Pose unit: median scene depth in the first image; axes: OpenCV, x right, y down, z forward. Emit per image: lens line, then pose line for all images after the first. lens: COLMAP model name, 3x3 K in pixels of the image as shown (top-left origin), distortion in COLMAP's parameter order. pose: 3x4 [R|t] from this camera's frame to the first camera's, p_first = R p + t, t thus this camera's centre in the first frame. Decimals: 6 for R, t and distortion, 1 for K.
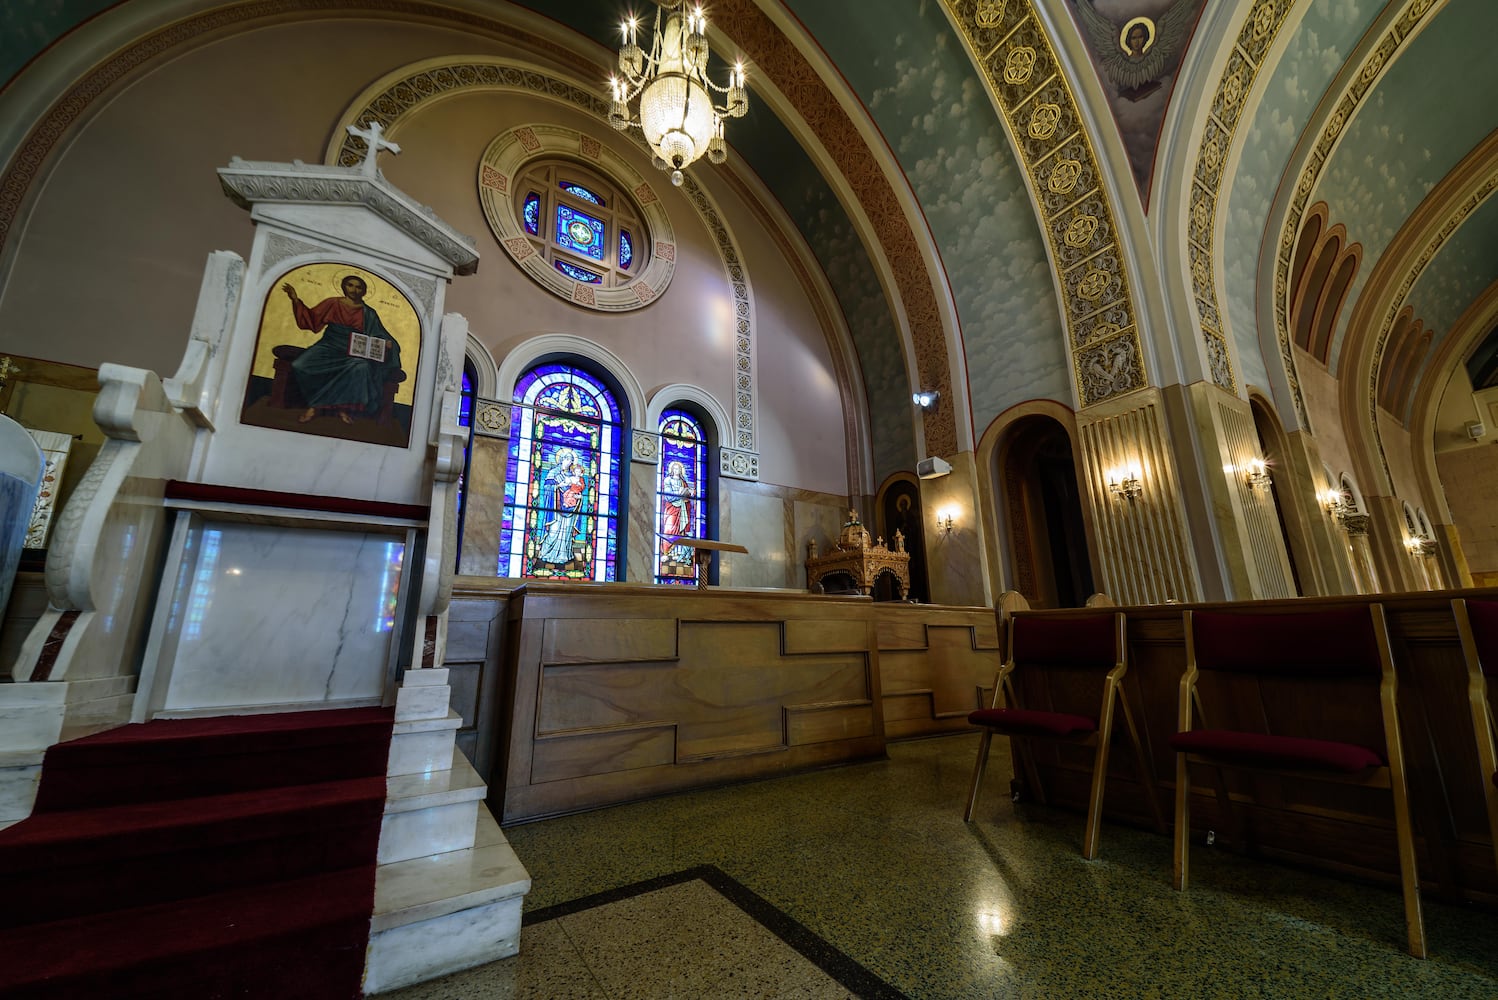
lens RADIAL K [[546.1, 0, 745.3], [0, 546.1, 513.2], [0, 0, 1]] dist [0.067207, -0.023409]
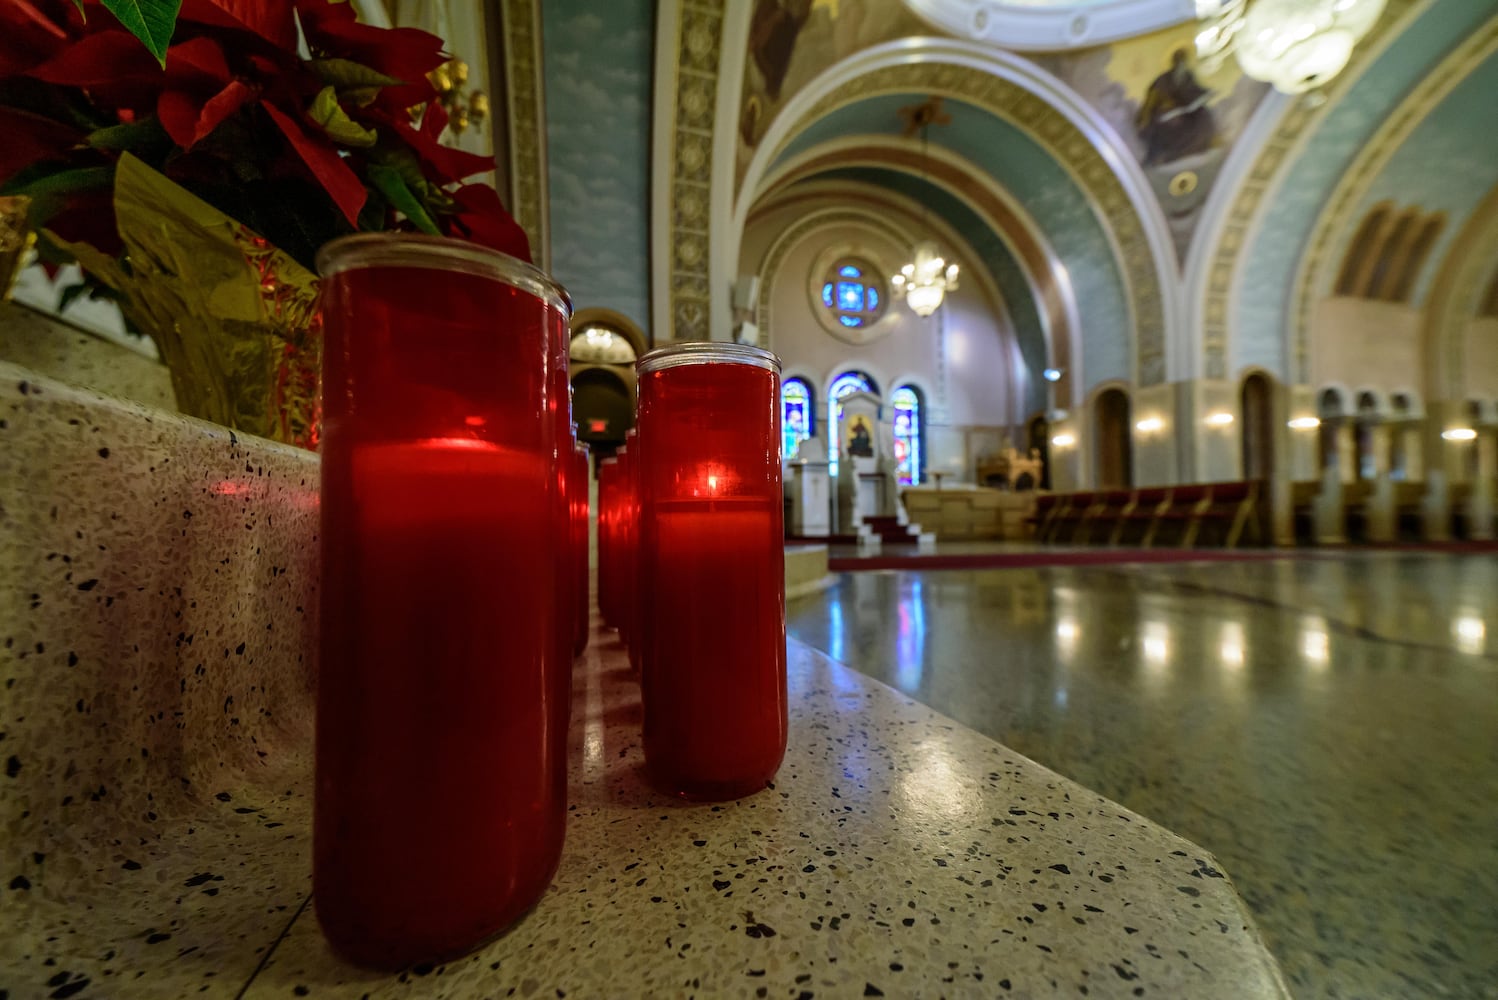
lens RADIAL K [[546.1, 0, 745.3], [0, 546.1, 513.2], [0, 0, 1]] dist [0.067207, -0.023409]
pose [[0.959823, -0.003485, -0.280586, -0.125317], [0.061653, 0.978108, 0.198755, -0.193247], [0.273751, -0.208069, 0.939025, -1.051132]]
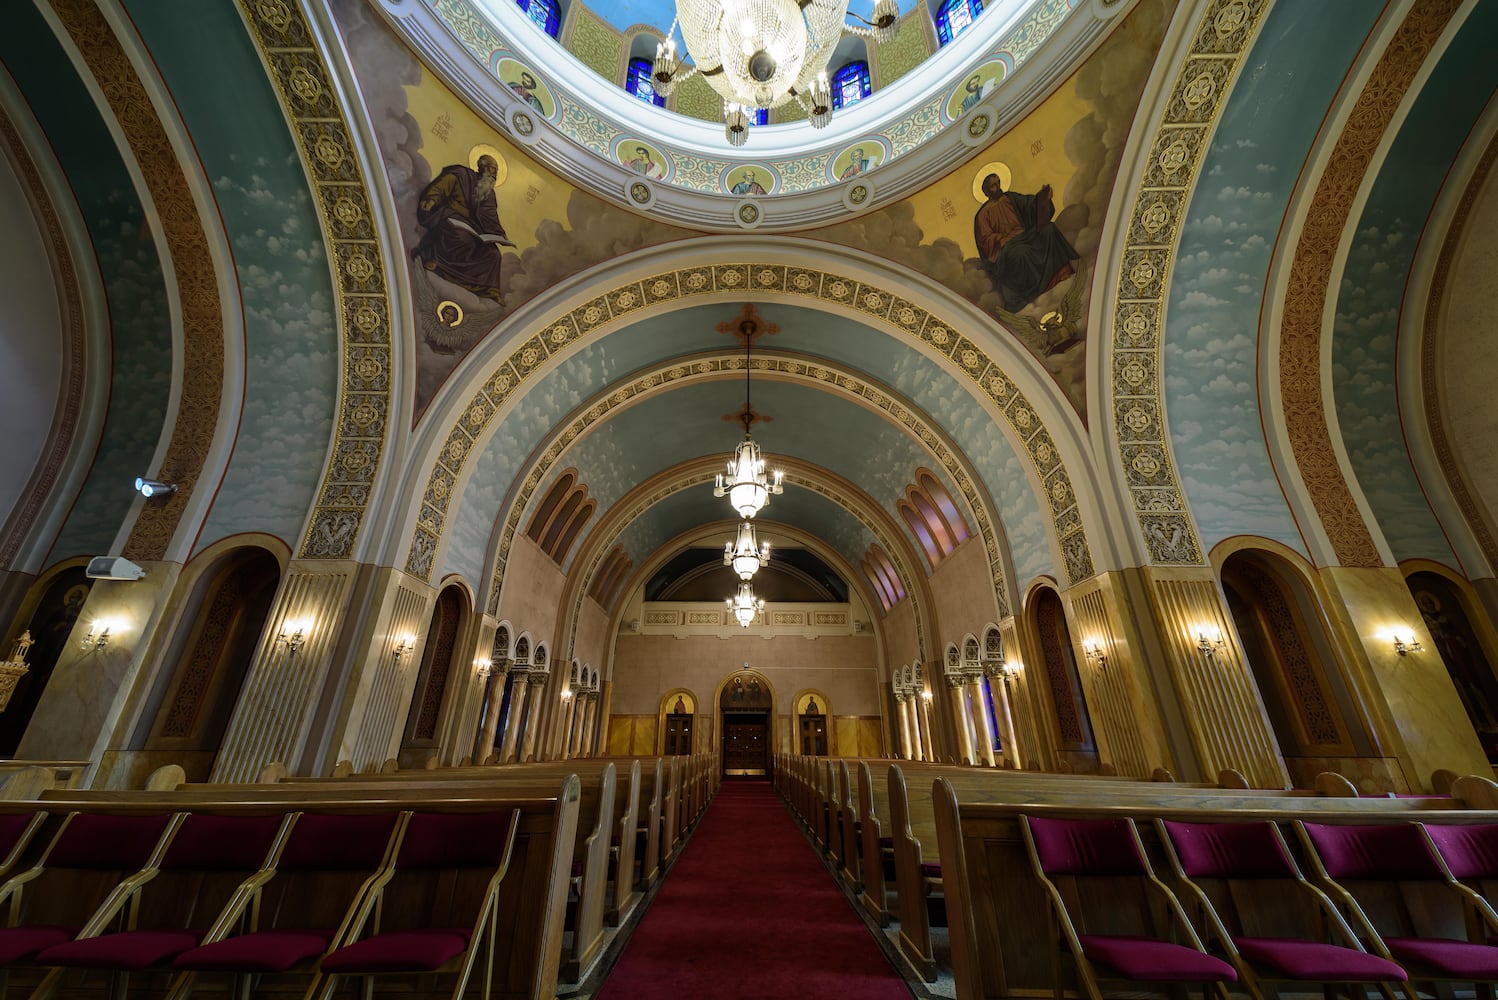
lens RADIAL K [[546.1, 0, 745.3], [0, 546.1, 513.2], [0, 0, 1]] dist [0.067207, -0.023409]
pose [[0.528055, 0.347507, 0.774852, 0.141205], [-0.206404, 0.937598, -0.279833, -0.114946], [-0.823745, -0.012165, 0.566831, -0.292245]]
